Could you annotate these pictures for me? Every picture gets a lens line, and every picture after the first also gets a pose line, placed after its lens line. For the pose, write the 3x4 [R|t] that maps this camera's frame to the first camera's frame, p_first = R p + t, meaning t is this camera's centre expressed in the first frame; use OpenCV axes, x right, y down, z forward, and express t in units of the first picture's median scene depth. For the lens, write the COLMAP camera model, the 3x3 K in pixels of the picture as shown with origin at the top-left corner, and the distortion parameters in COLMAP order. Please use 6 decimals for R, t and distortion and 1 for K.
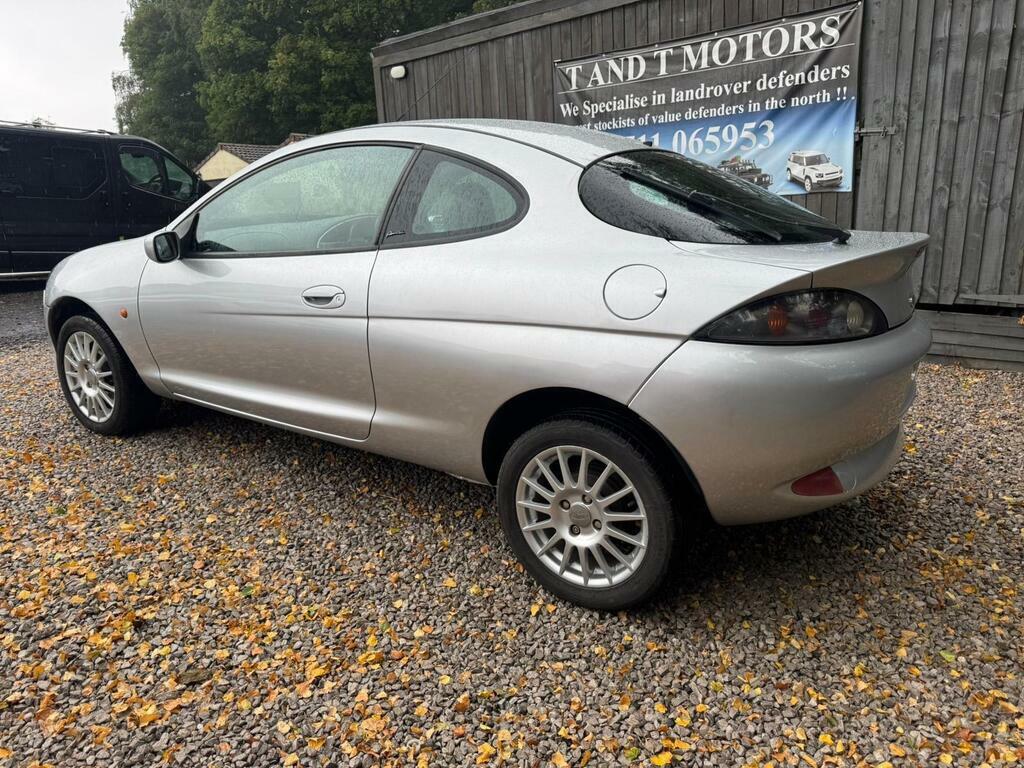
lens RADIAL K [[722.8, 0, 508.4], [0, 722.8, 394.2], [0, 0, 1]] dist [0.012455, -0.015239]
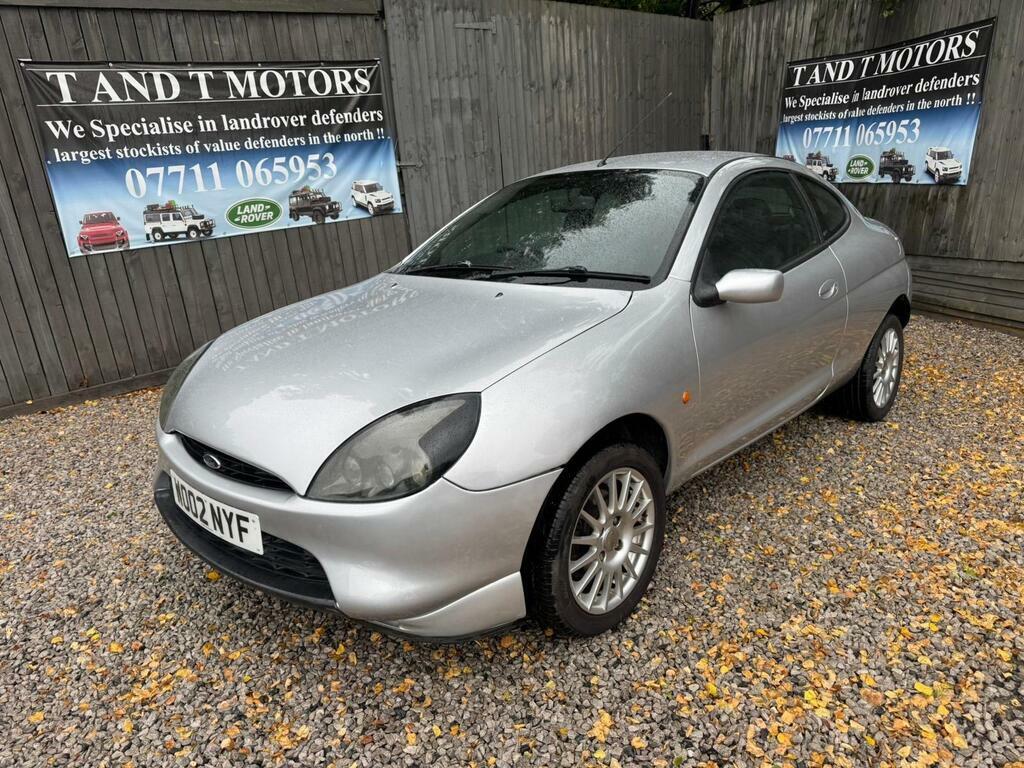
lens RADIAL K [[722.8, 0, 518.2], [0, 722.8, 383.2], [0, 0, 1]] dist [0.012455, -0.015239]
pose [[0.179104, -0.276823, 0.944082, -0.710010], [0.324643, 0.922479, 0.208900, -0.192379], [-0.928724, 0.269075, 0.255088, 0.546927]]
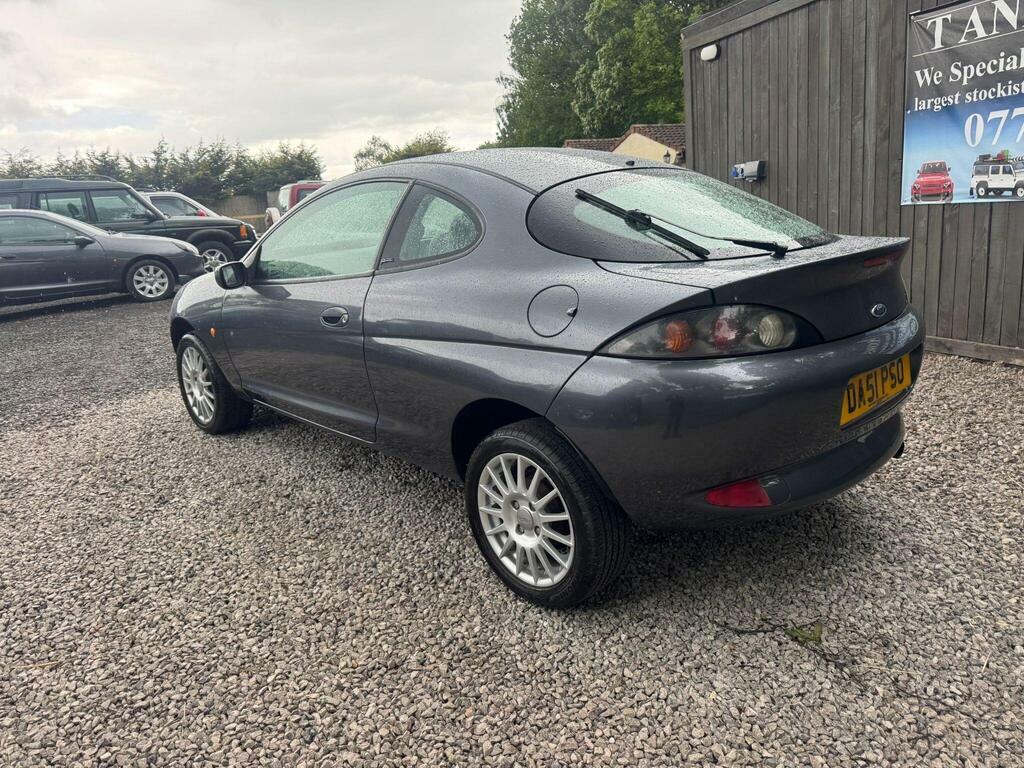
lens RADIAL K [[722.8, 0, 515.2], [0, 722.8, 378.7], [0, 0, 1]] dist [0.012455, -0.015239]
pose [[0.895666, 0.074246, -0.438485, 0.063886], [-0.073878, 0.997106, 0.017928, -0.086370], [0.438548, 0.016337, 0.898560, 0.199436]]
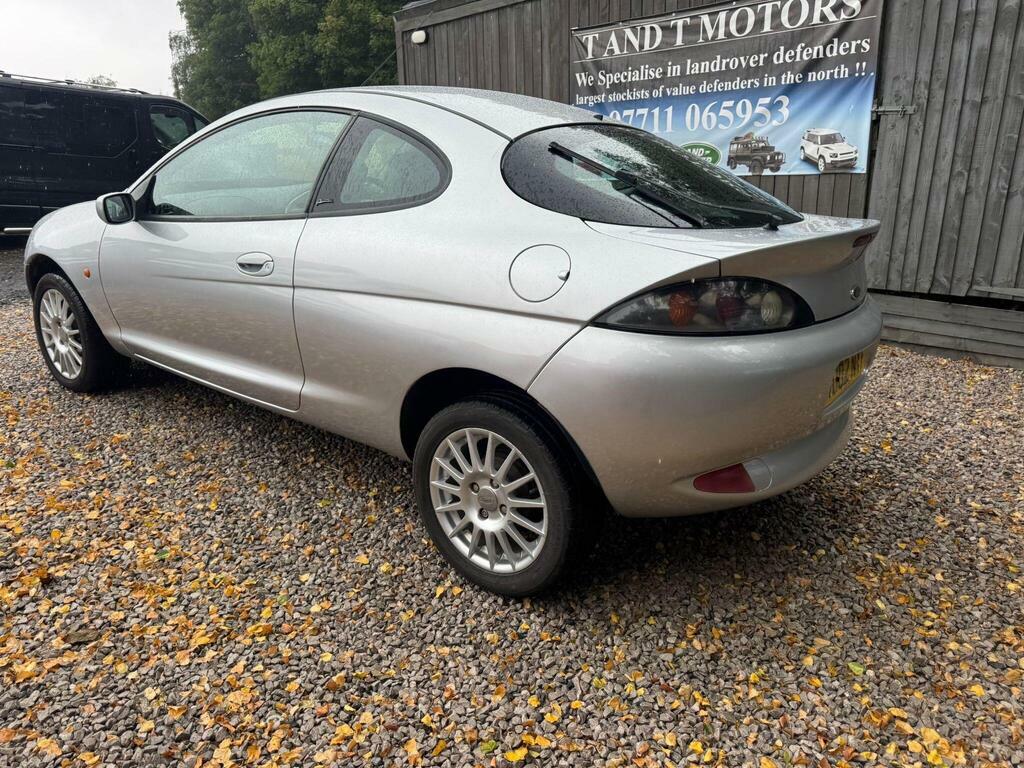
lens RADIAL K [[722.8, 0, 508.5], [0, 722.8, 388.0], [0, 0, 1]] dist [0.012455, -0.015239]
pose [[0.997125, 0.048065, -0.058577, 0.070469], [-0.046270, 0.998429, 0.031615, -0.005880], [0.060005, -0.028813, 0.997782, 0.012218]]
